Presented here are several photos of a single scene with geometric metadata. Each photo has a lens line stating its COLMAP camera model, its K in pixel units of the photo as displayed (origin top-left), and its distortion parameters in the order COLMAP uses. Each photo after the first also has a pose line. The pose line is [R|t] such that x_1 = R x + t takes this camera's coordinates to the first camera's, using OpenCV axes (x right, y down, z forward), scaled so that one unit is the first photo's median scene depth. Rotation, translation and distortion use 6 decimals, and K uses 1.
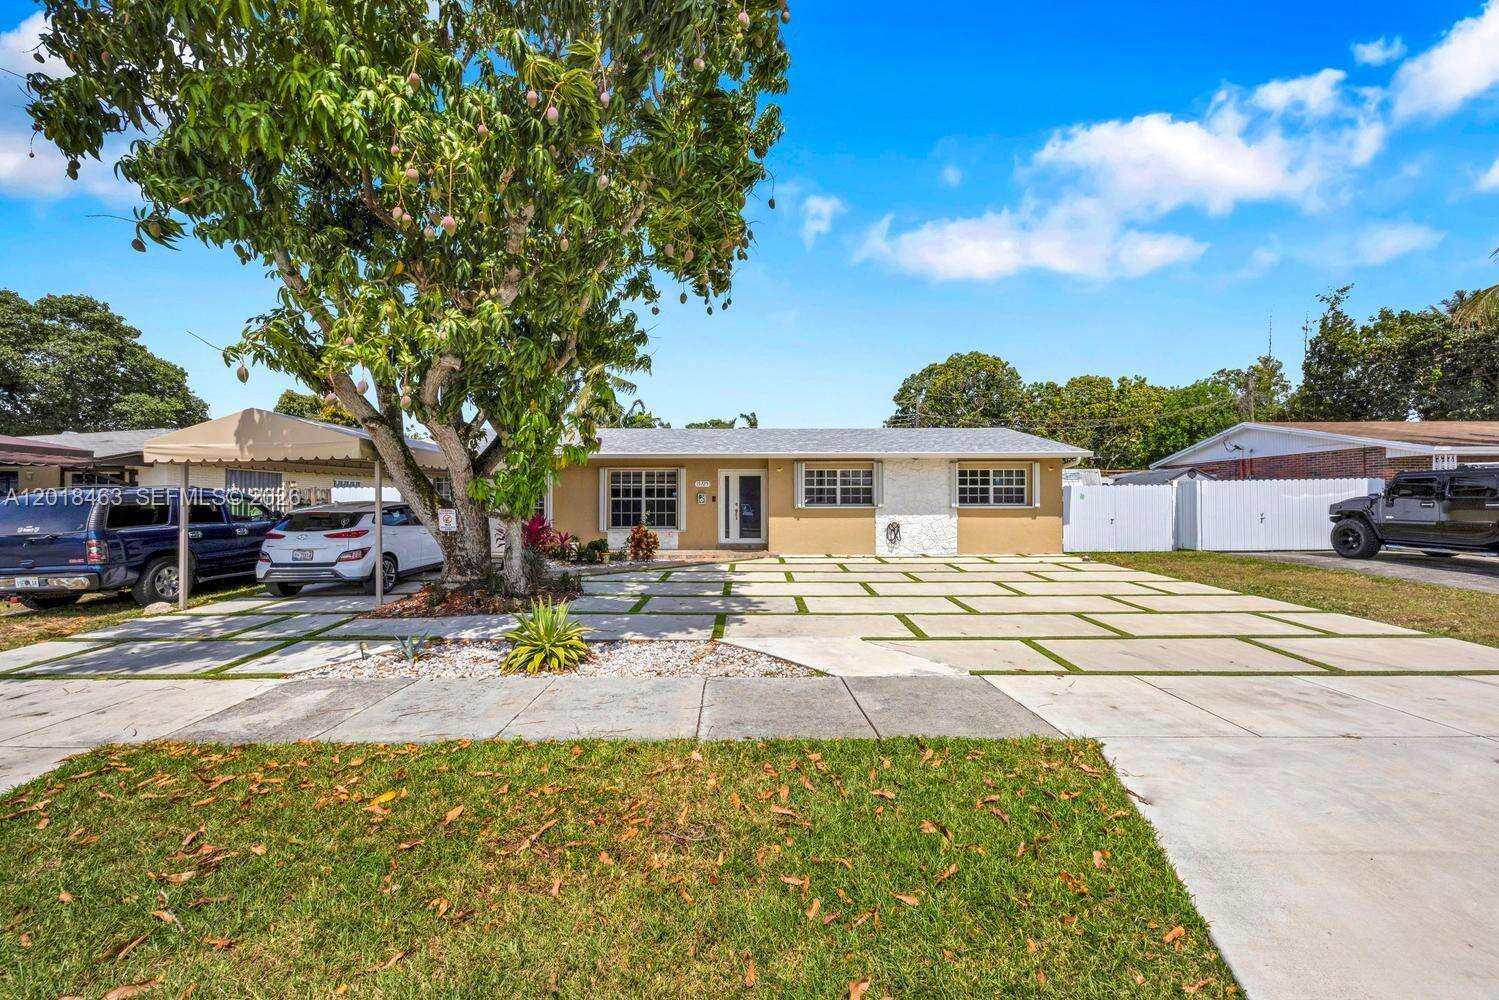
lens RADIAL K [[712.9, 0, 730.3], [0, 712.9, 498.4], [0, 0, 1]] dist [-0.003096, -0.000034]
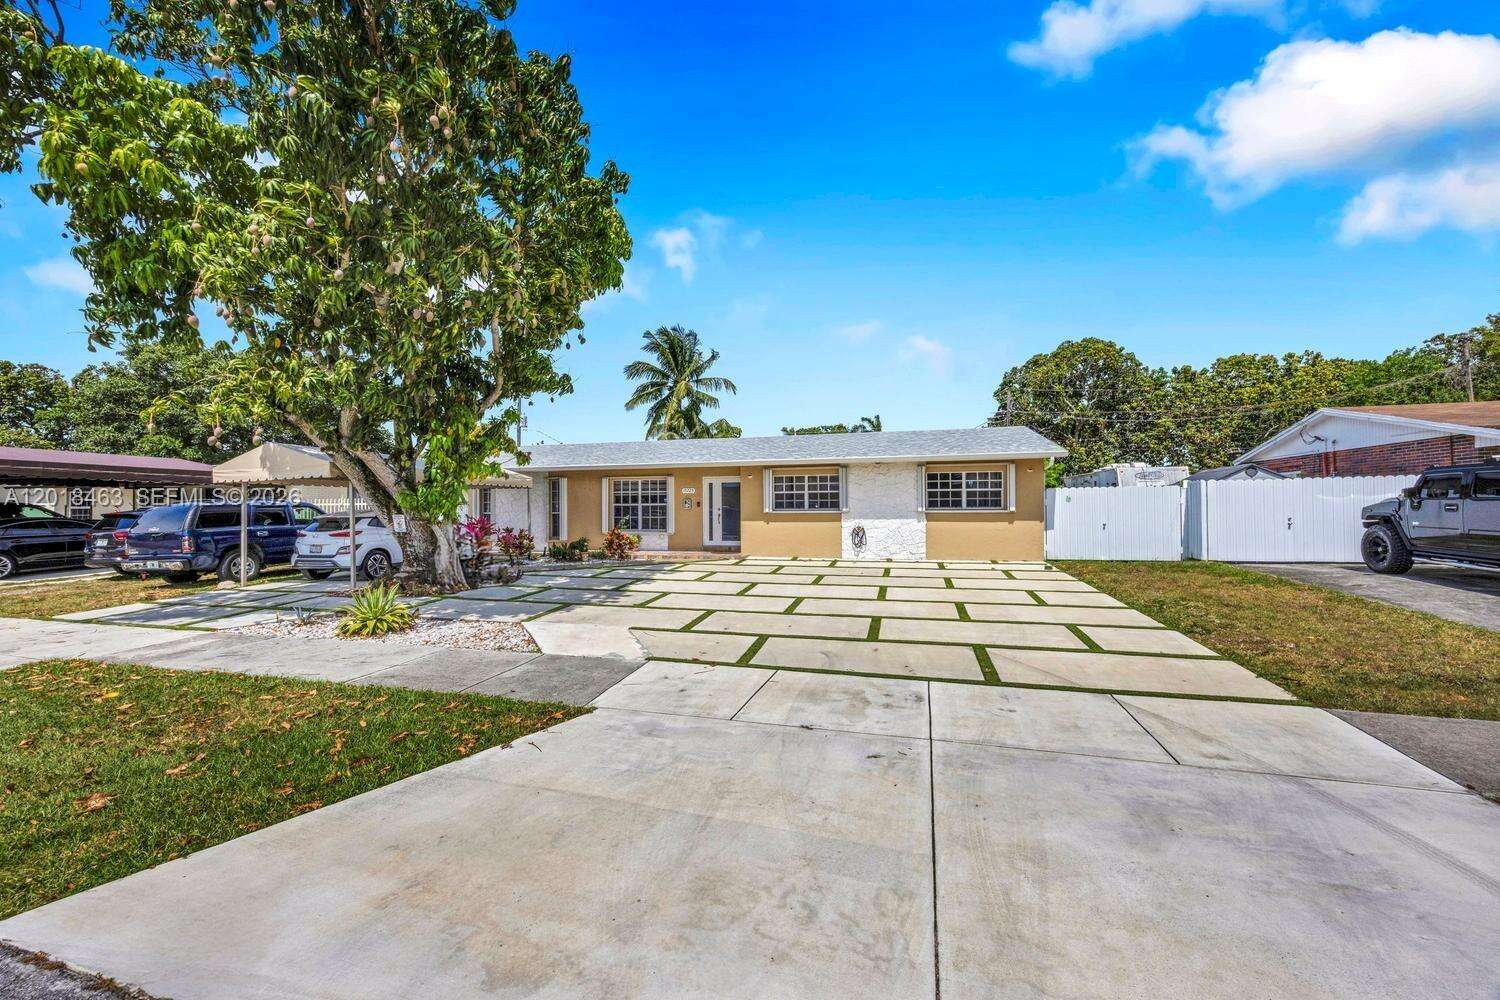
lens RADIAL K [[687.6, 0, 648.8], [0, 687.6, 511.4], [0, 0, 1]] dist [-0.001033, -0.000117]
pose [[0.946145, -0.003099, -0.323728, 0.264056], [0.007373, 0.999901, 0.011975, -0.001810], [0.323659, -0.013717, 0.946074, -0.016535]]
